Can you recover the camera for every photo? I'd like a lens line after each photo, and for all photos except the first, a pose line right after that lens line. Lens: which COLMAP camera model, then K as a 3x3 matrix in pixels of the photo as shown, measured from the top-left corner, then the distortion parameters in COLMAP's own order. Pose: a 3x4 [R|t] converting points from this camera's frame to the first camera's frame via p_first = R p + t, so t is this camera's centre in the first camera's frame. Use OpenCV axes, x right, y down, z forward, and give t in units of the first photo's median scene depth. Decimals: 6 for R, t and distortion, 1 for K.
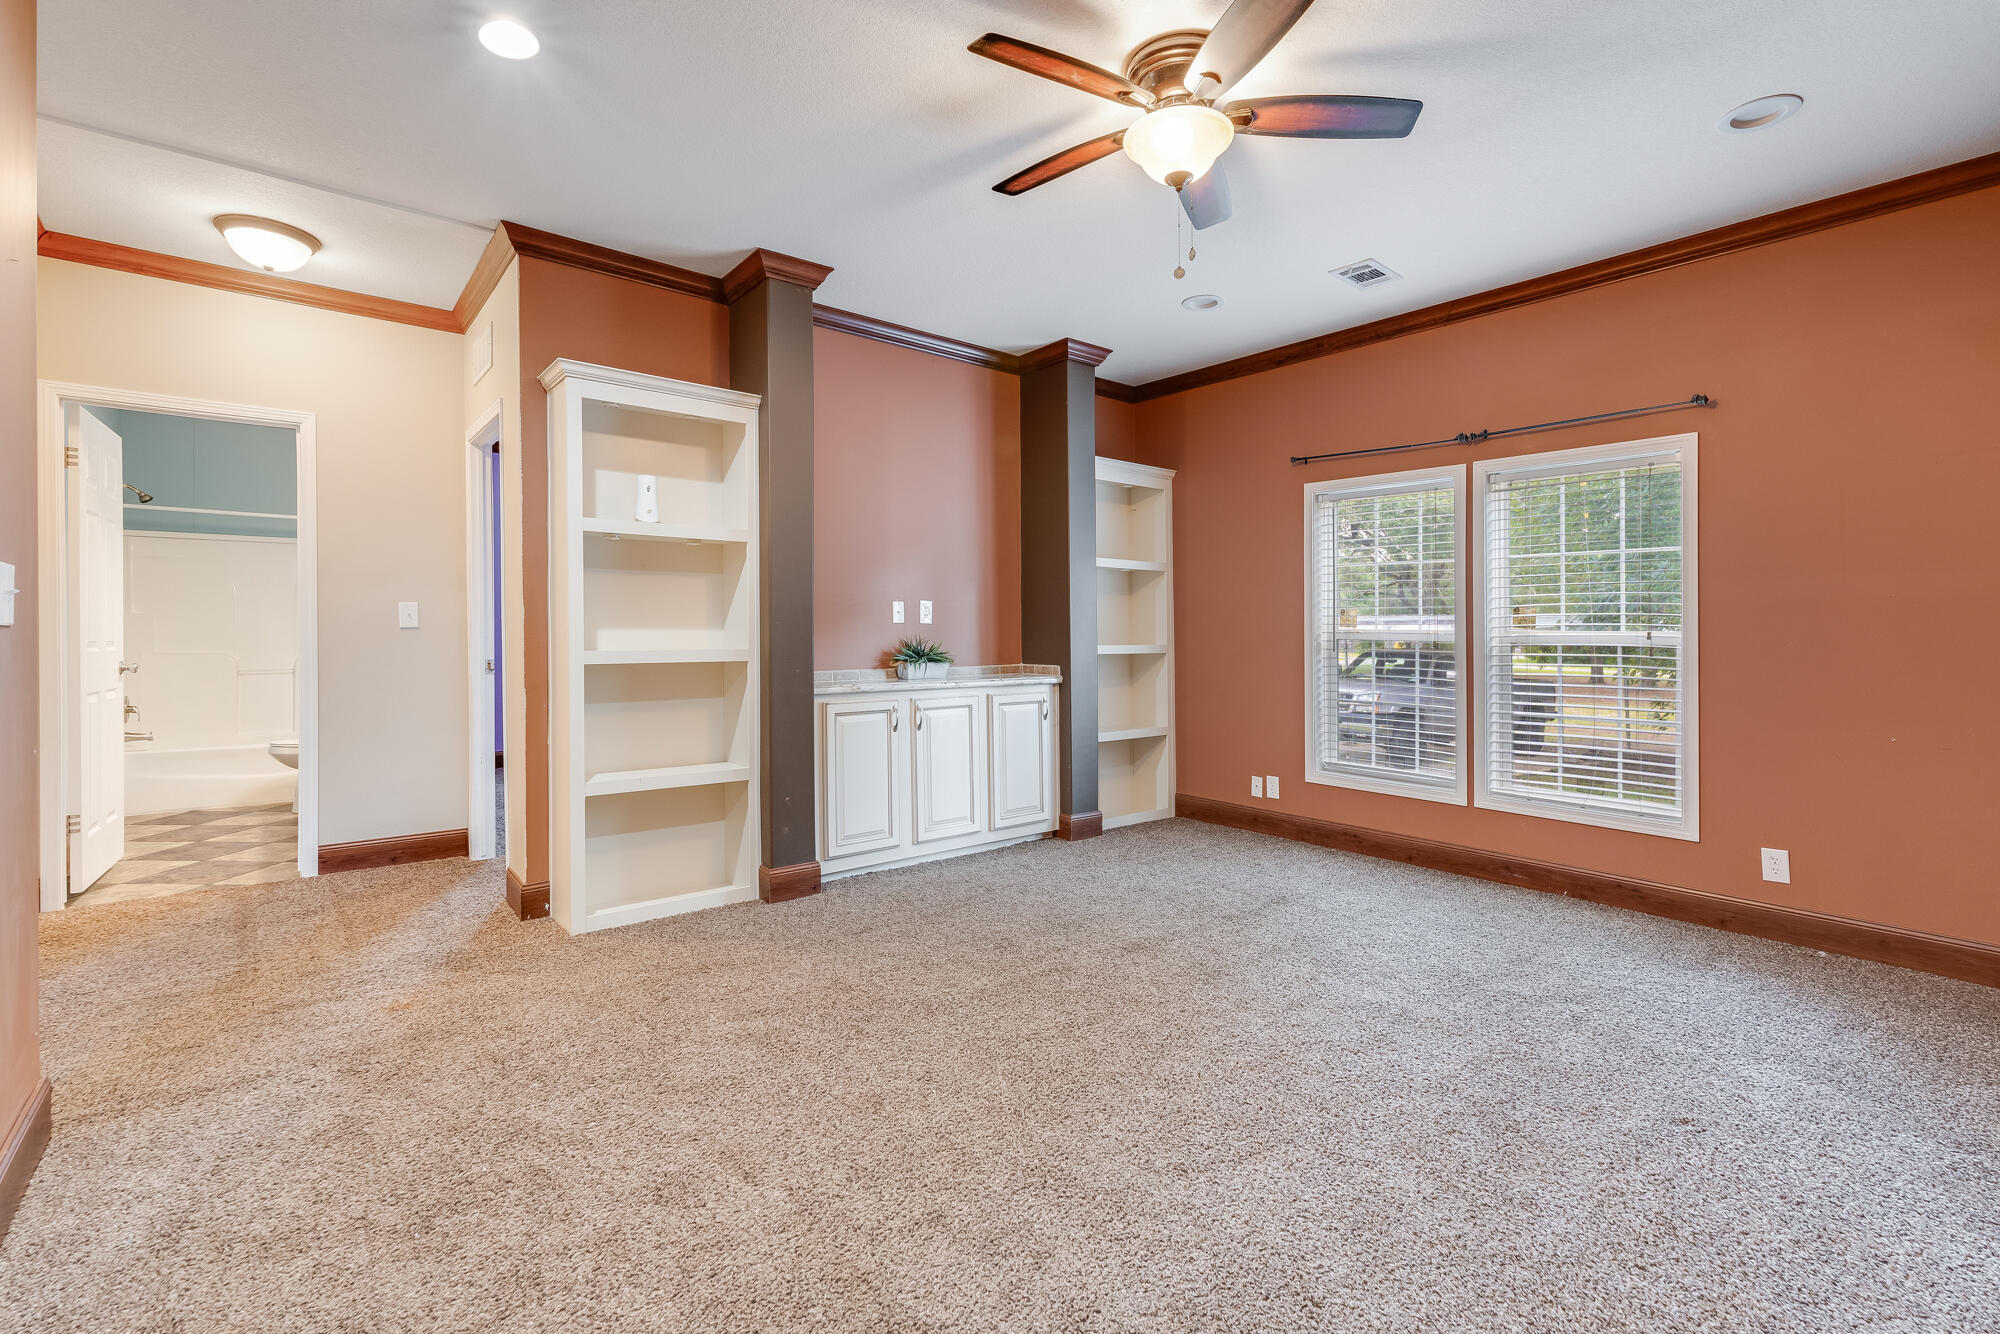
lens RADIAL K [[907.9, 0, 997.4], [0, 907.9, 622.5], [0, 0, 1]] dist [-0.001083, -0.000031]
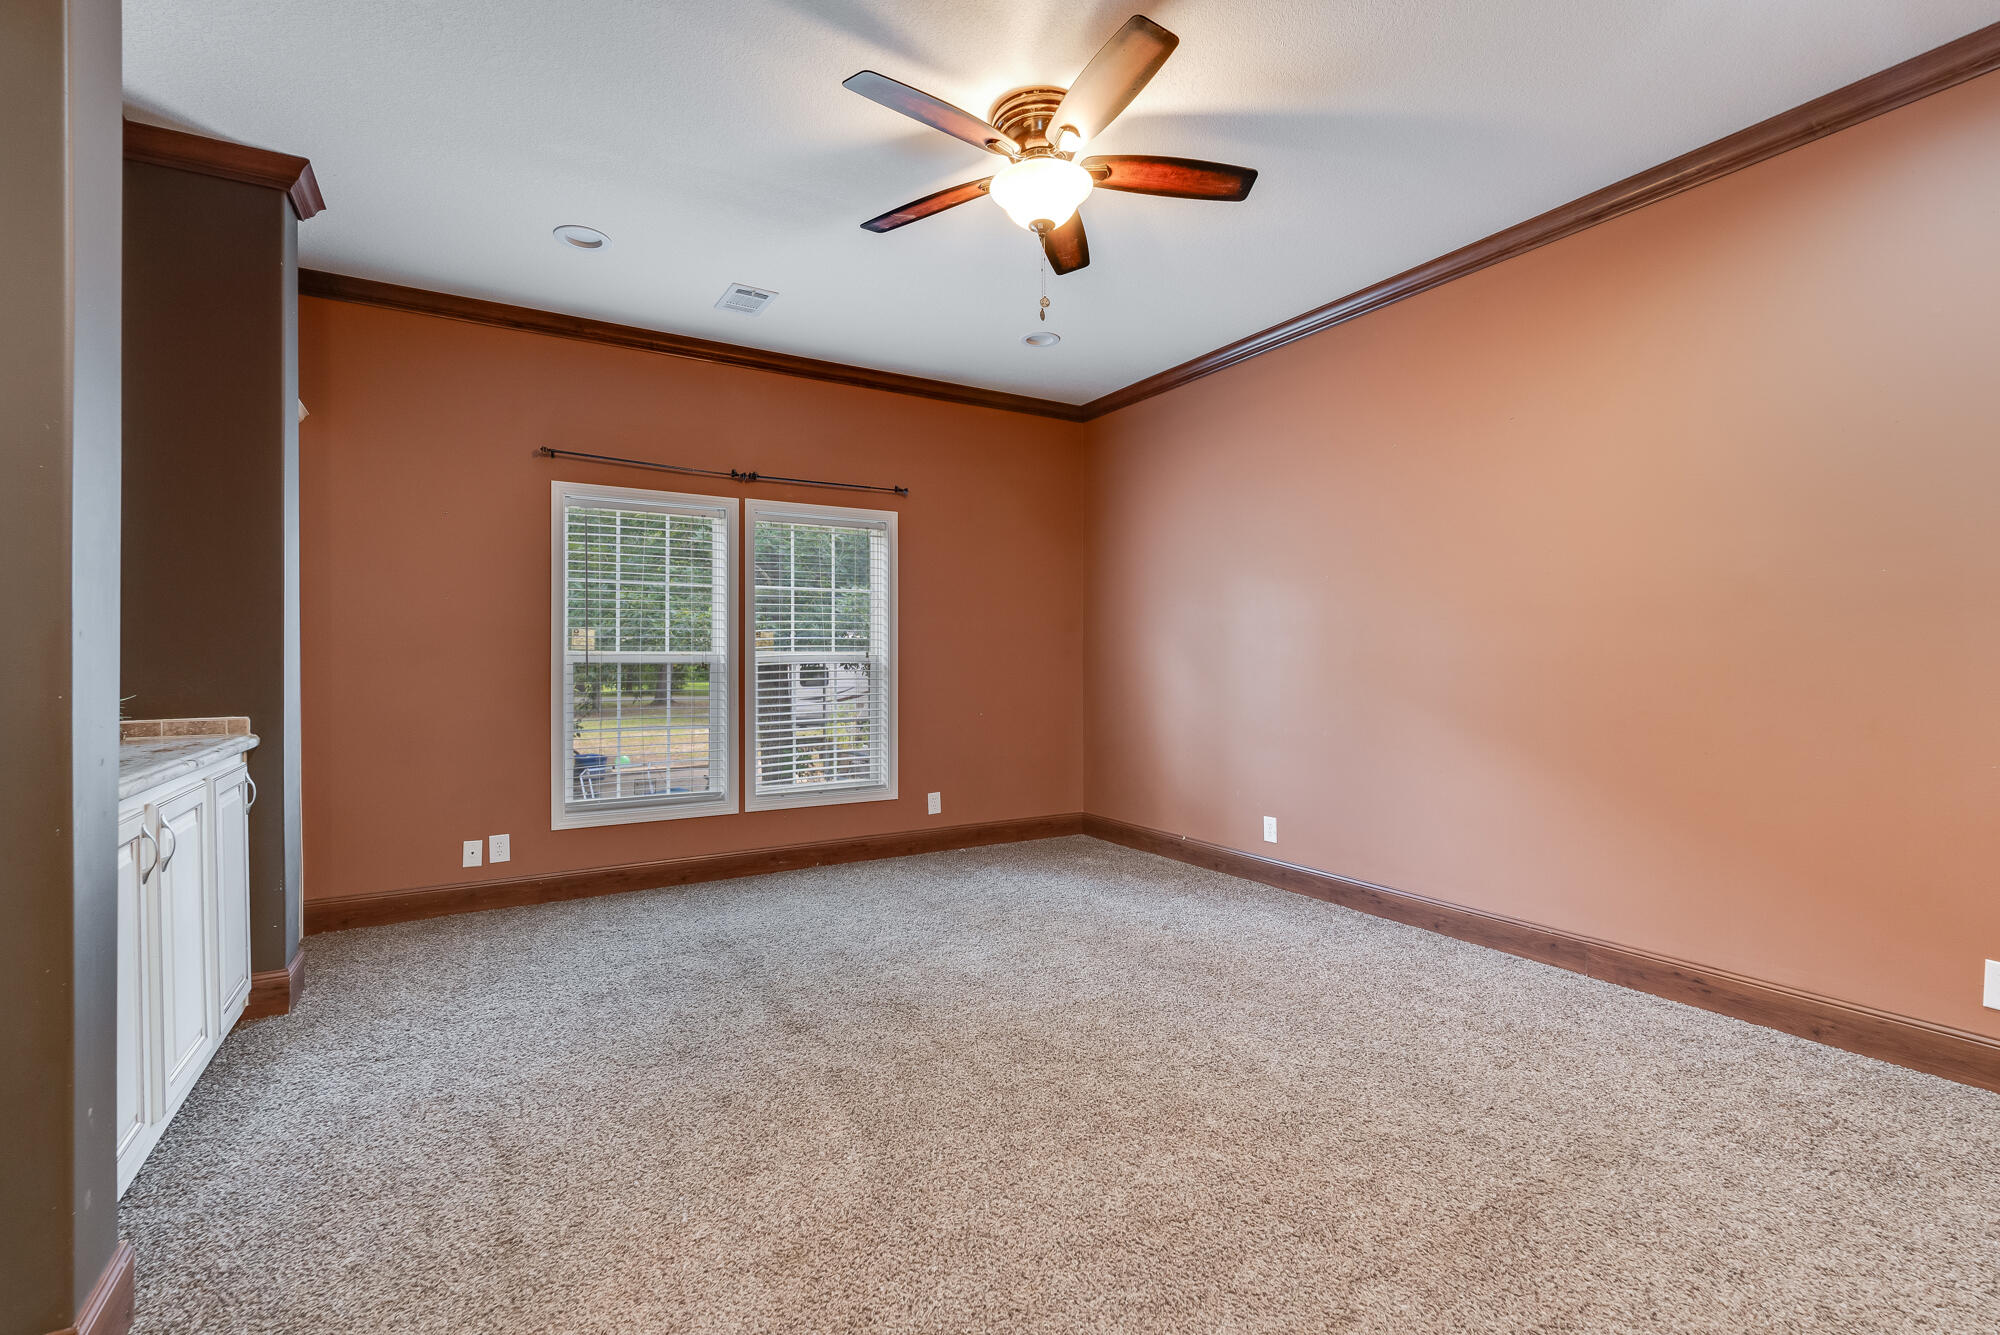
lens RADIAL K [[888.5, 0, 1002.3], [0, 888.5, 662.6], [0, 0, 1]] dist [-0.003797, 0.000301]
pose [[0.151322, -0.016883, 0.988340, -0.502633], [-0.000567, 0.999852, 0.017167, 0.002912], [-0.988484, -0.003158, 0.151290, 0.542970]]
